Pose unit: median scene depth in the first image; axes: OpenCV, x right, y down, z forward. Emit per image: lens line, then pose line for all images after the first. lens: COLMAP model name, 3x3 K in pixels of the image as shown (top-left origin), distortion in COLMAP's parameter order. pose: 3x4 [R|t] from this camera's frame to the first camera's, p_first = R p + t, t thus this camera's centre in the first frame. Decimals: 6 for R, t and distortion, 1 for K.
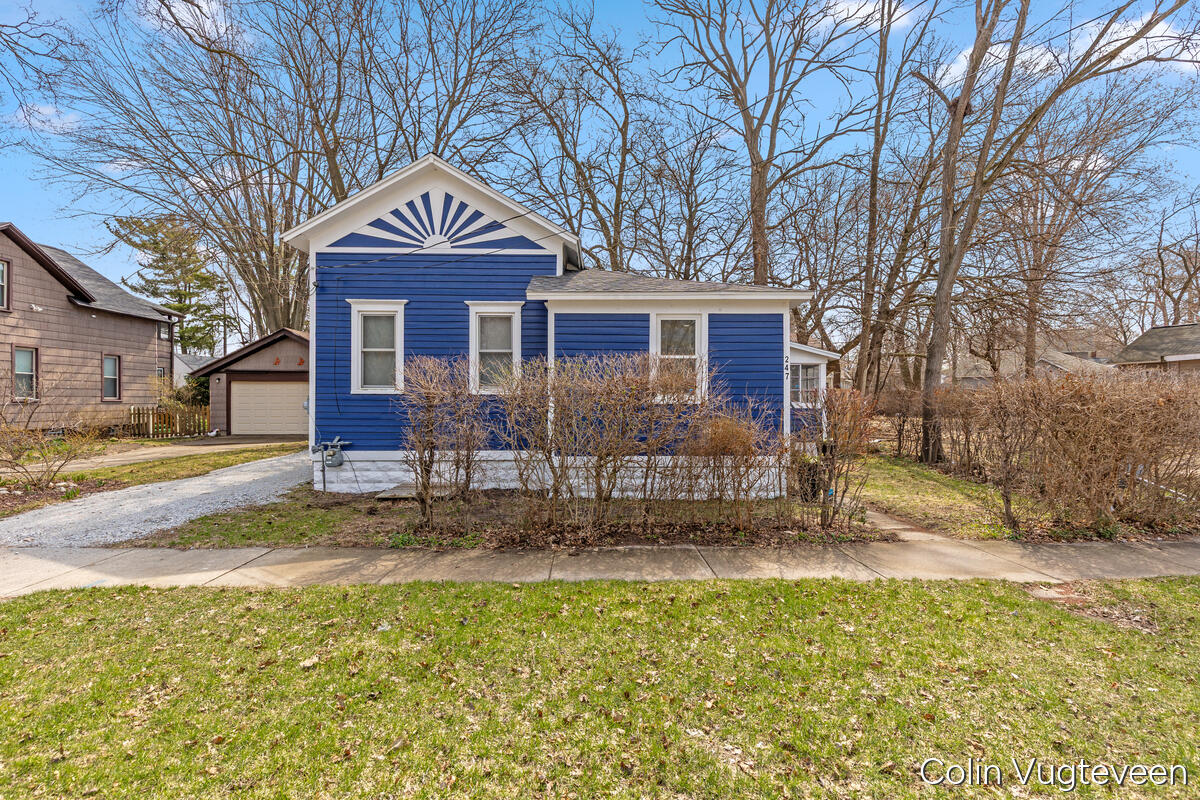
lens RADIAL K [[527.0, 0, 607.0], [0, 527.0, 403.8], [0, 0, 1]] dist [-0.000501, -0.000297]
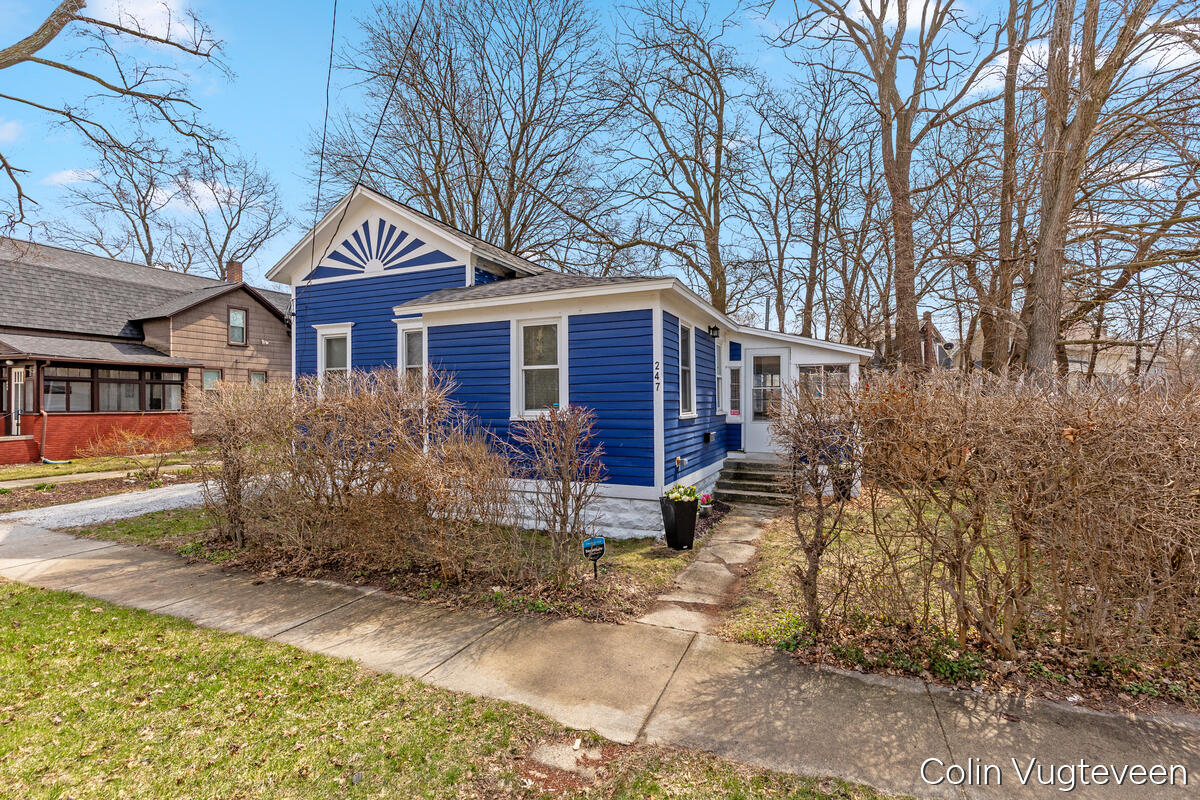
lens RADIAL K [[527.0, 0, 607.0], [0, 527.0, 403.8], [0, 0, 1]] dist [-0.000501, -0.000297]
pose [[0.914904, -0.006177, -0.403625, 0.537484], [0.003865, 0.999971, -0.006542, -0.019896], [0.403653, 0.004425, 0.914901, 0.219624]]
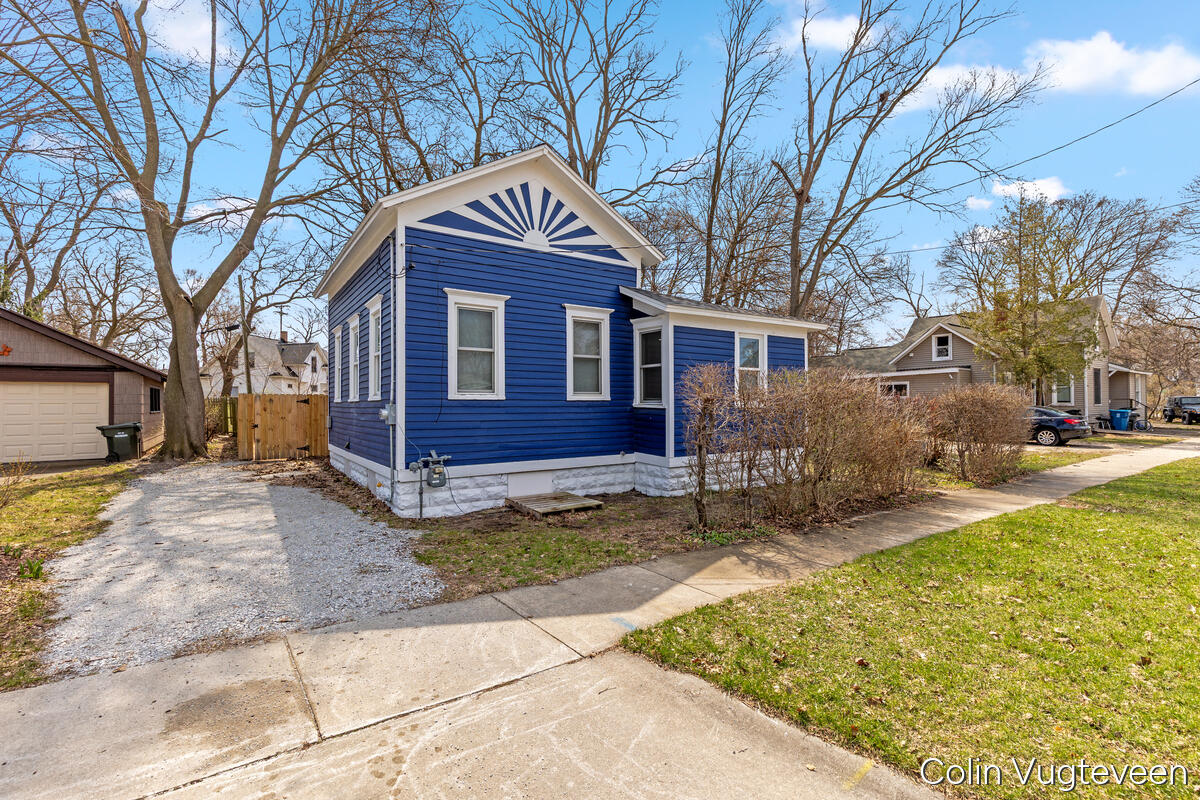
lens RADIAL K [[541.5, 0, 600.0], [0, 541.5, 400.0], [0, 0, 1]] dist [-0.000302, 0.000008]
pose [[0.833289, -0.000436, 0.552837, -0.764355], [0.005384, 0.999959, -0.007327, -0.010320], [-0.552811, 0.009082, 0.833257, 0.136809]]
